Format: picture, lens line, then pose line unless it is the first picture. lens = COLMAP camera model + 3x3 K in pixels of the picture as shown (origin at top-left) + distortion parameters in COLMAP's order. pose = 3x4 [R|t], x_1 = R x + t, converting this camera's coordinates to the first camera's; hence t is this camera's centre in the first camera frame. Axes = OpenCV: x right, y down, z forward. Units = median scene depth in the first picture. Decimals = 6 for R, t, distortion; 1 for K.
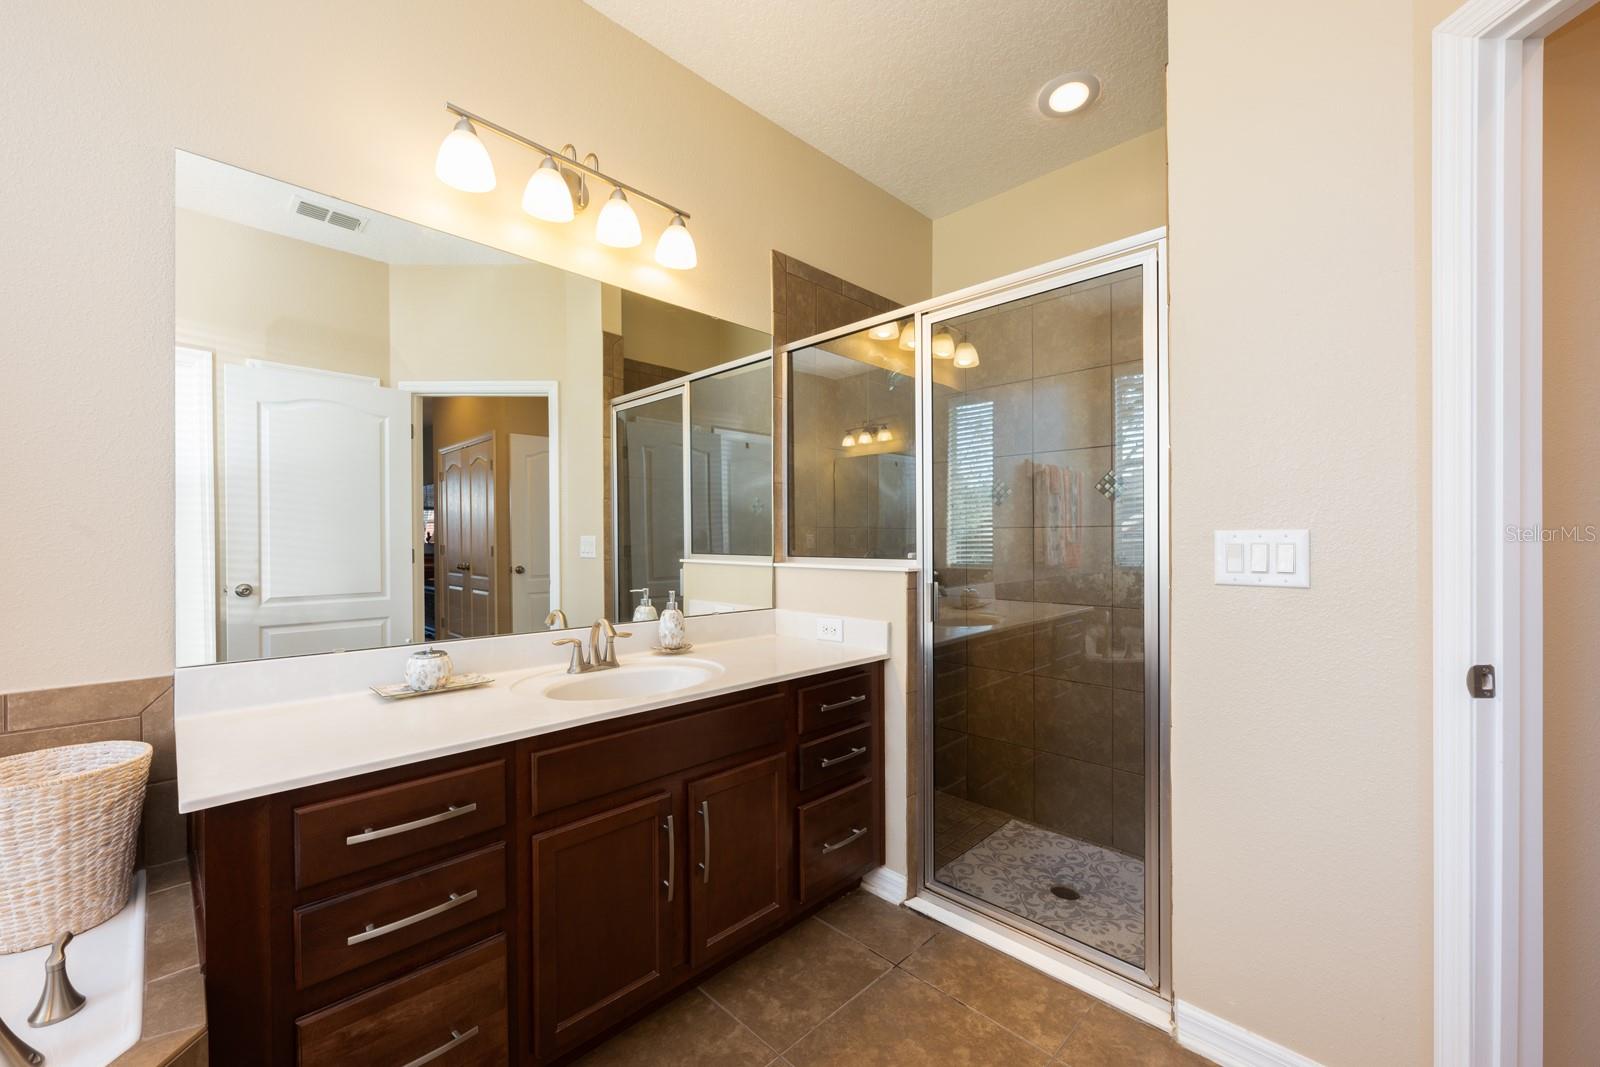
lens RADIAL K [[632.5, 0, 799.8], [0, 632.5, 542.4], [0, 0, 1]] dist [-0.001744, -0.000179]
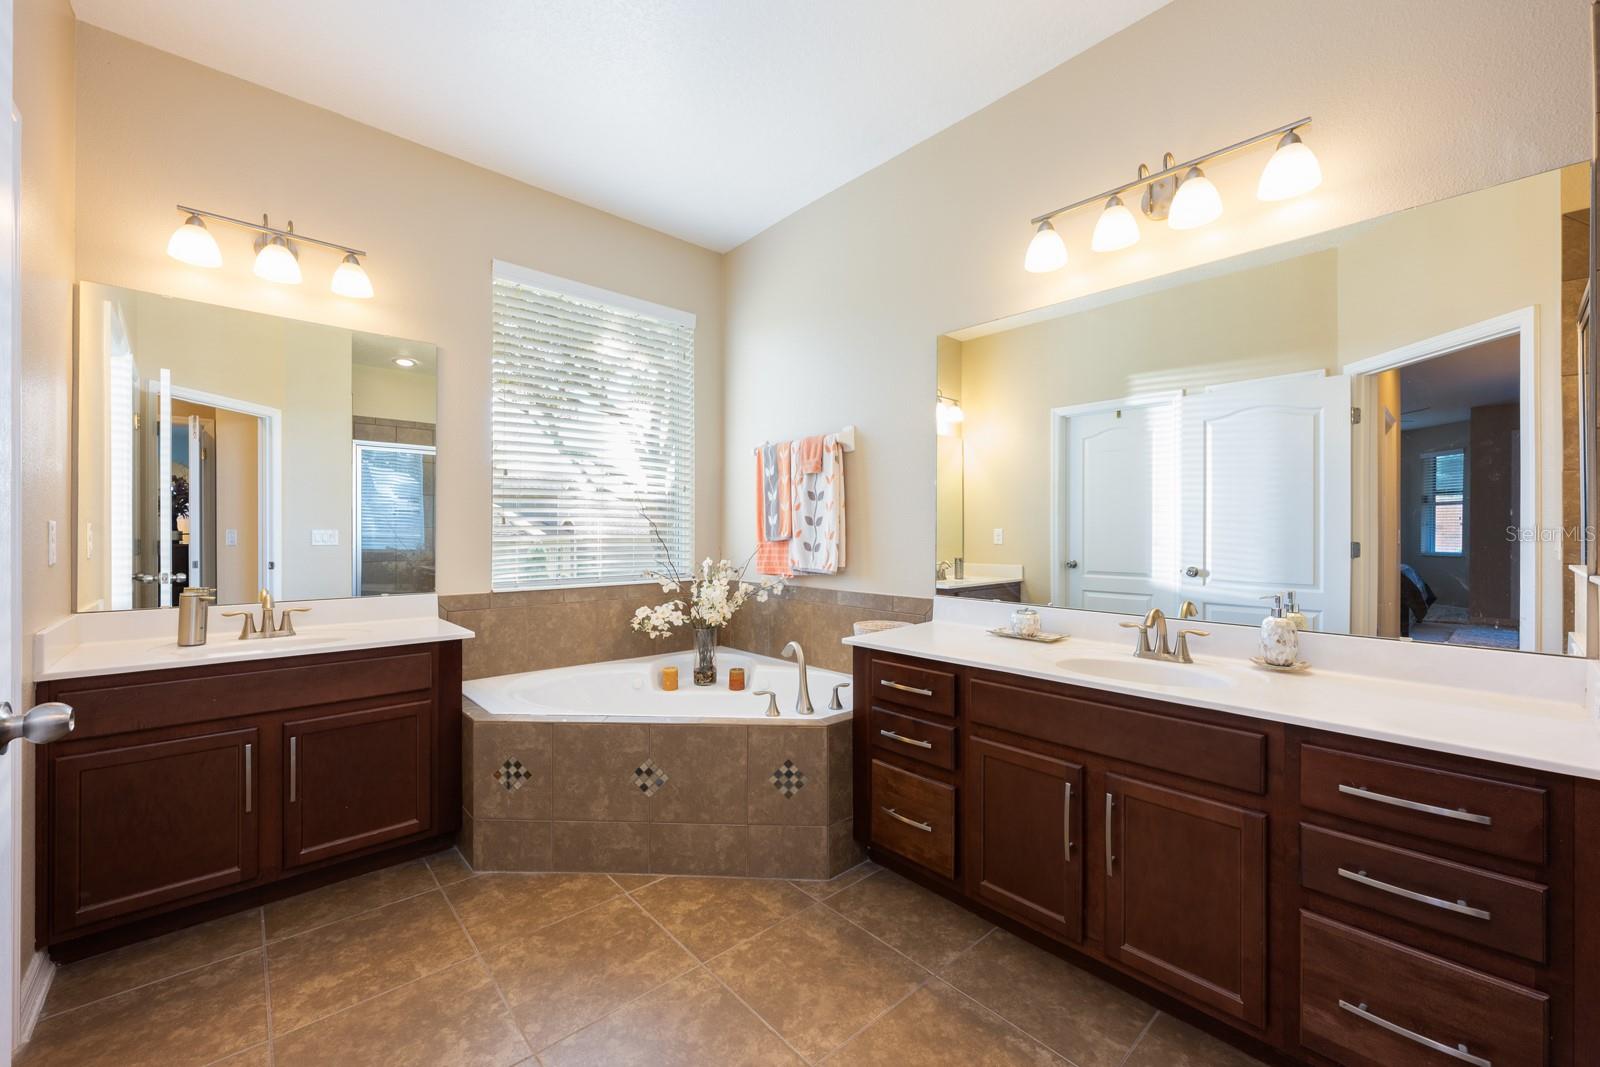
lens RADIAL K [[632.5, 0, 799.5], [0, 632.5, 531.5], [0, 0, 1]] dist [-0.001744, -0.000179]
pose [[-0.050999, 0.001878, -0.998697, 0.428008], [-0.006248, 0.999978, 0.002199, -0.002325], [0.998679, 0.006352, -0.050986, 0.273942]]
